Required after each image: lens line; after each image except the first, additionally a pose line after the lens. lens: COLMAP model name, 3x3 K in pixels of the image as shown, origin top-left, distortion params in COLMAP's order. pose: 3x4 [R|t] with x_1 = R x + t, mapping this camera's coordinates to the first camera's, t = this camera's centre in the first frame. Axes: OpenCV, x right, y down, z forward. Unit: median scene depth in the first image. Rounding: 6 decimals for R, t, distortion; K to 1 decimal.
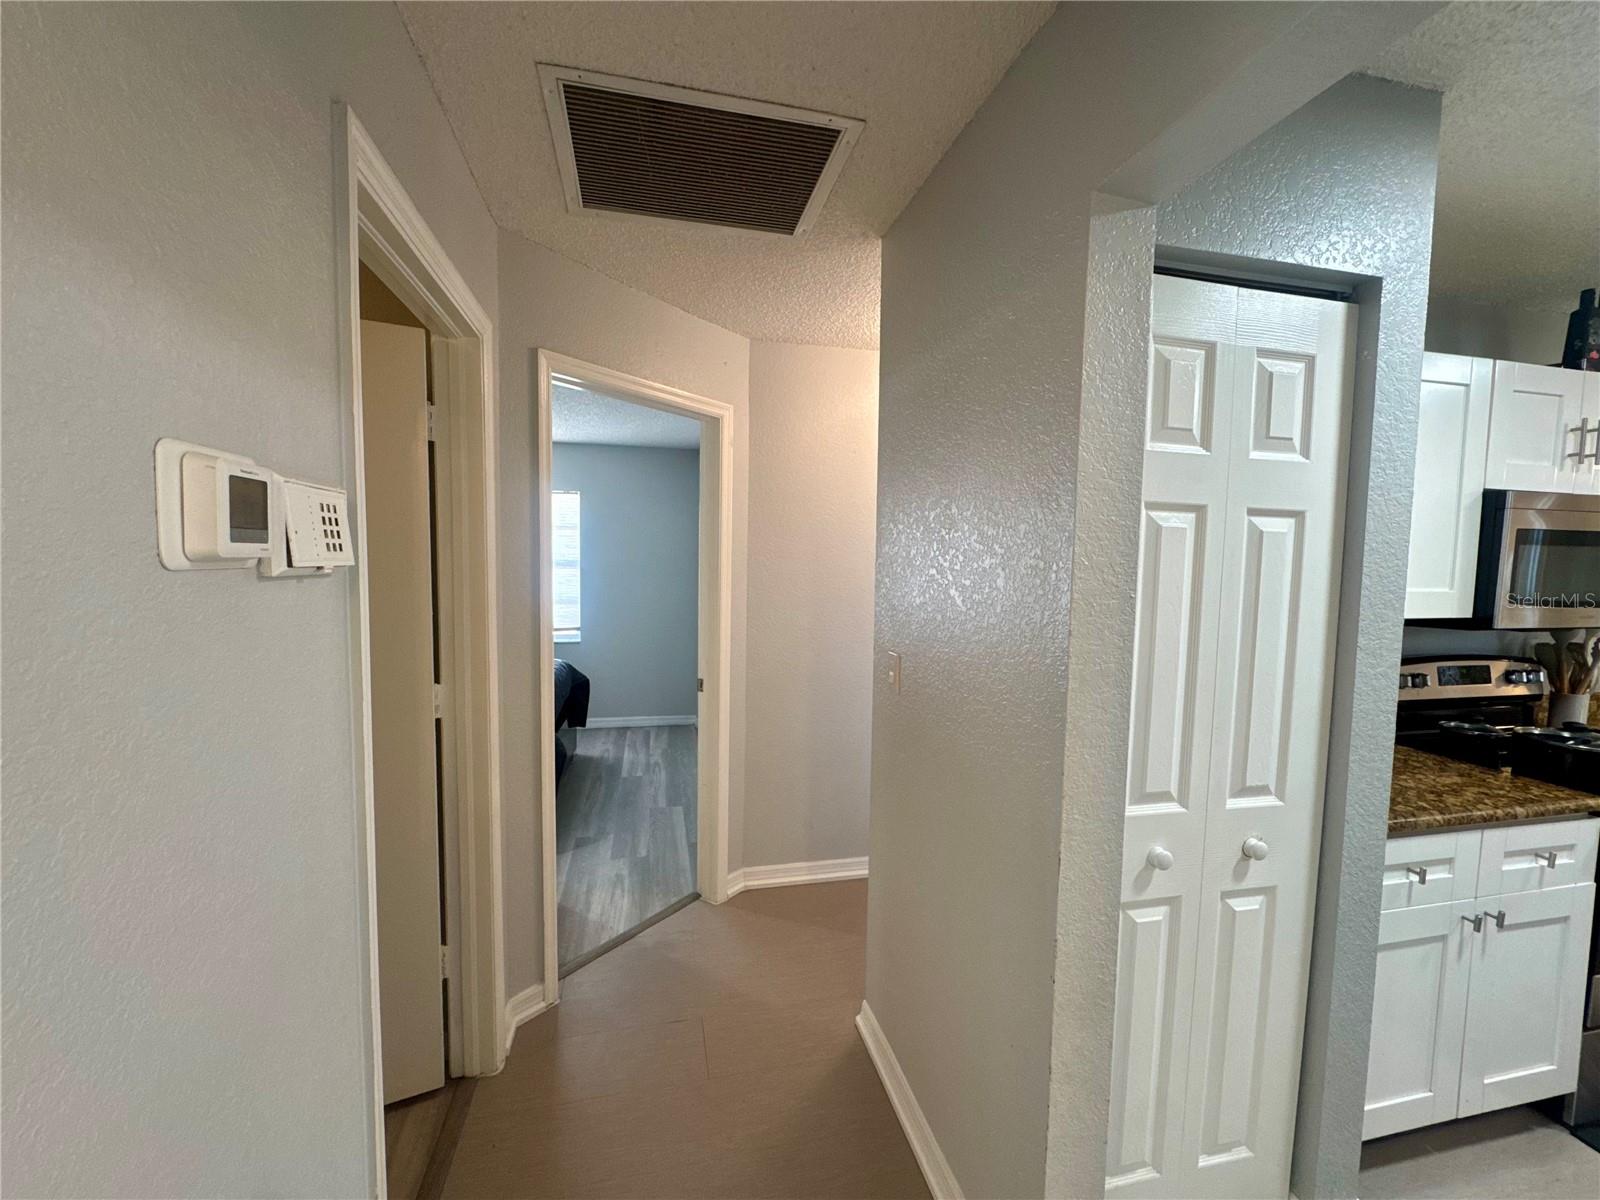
lens RADIAL K [[645.8, 0, 797.7], [0, 645.8, 602.9], [0, 0, 1]] dist [-0.000230, 0.000107]
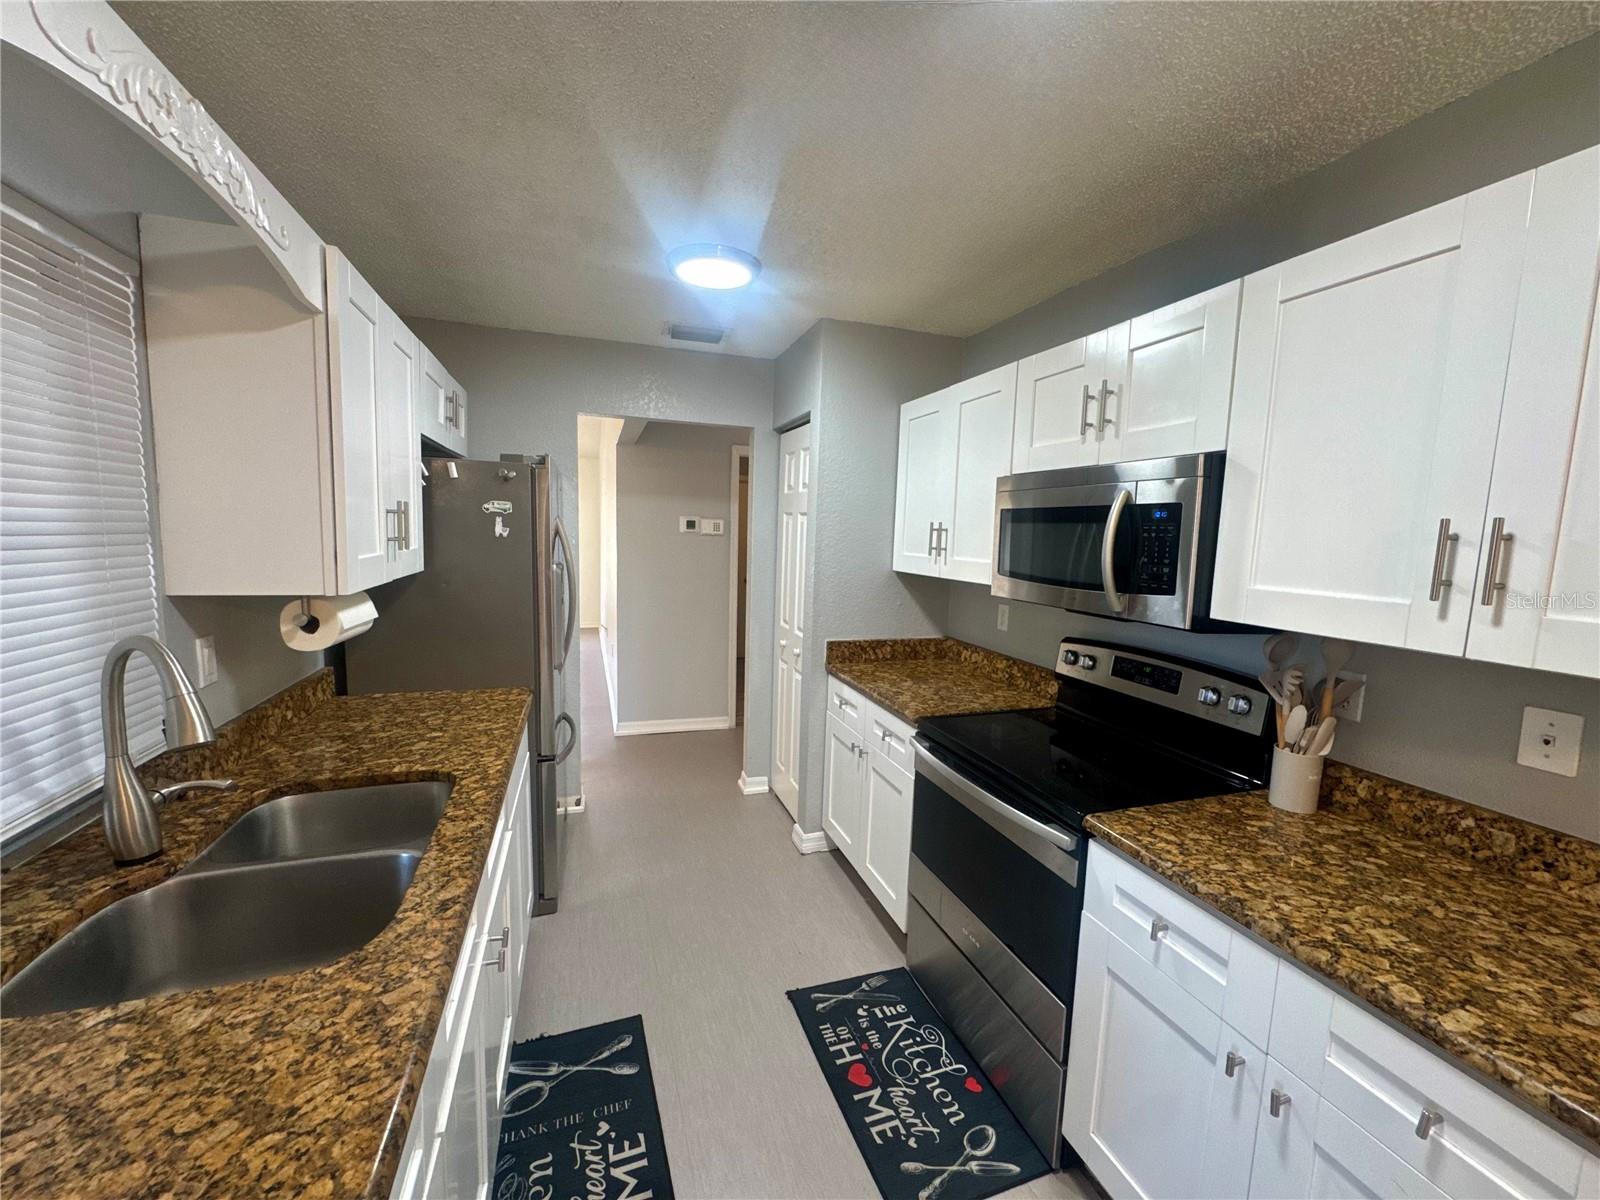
lens RADIAL K [[645.8, 0, 797.7], [0, 645.8, 602.9], [0, 0, 1]] dist [-0.000230, 0.000107]
pose [[0.091031, 0.093388, -0.991459, 2.155887], [-0.111747, 0.990263, 0.083015, -0.006206], [0.989558, 0.103236, 0.100581, 0.534593]]
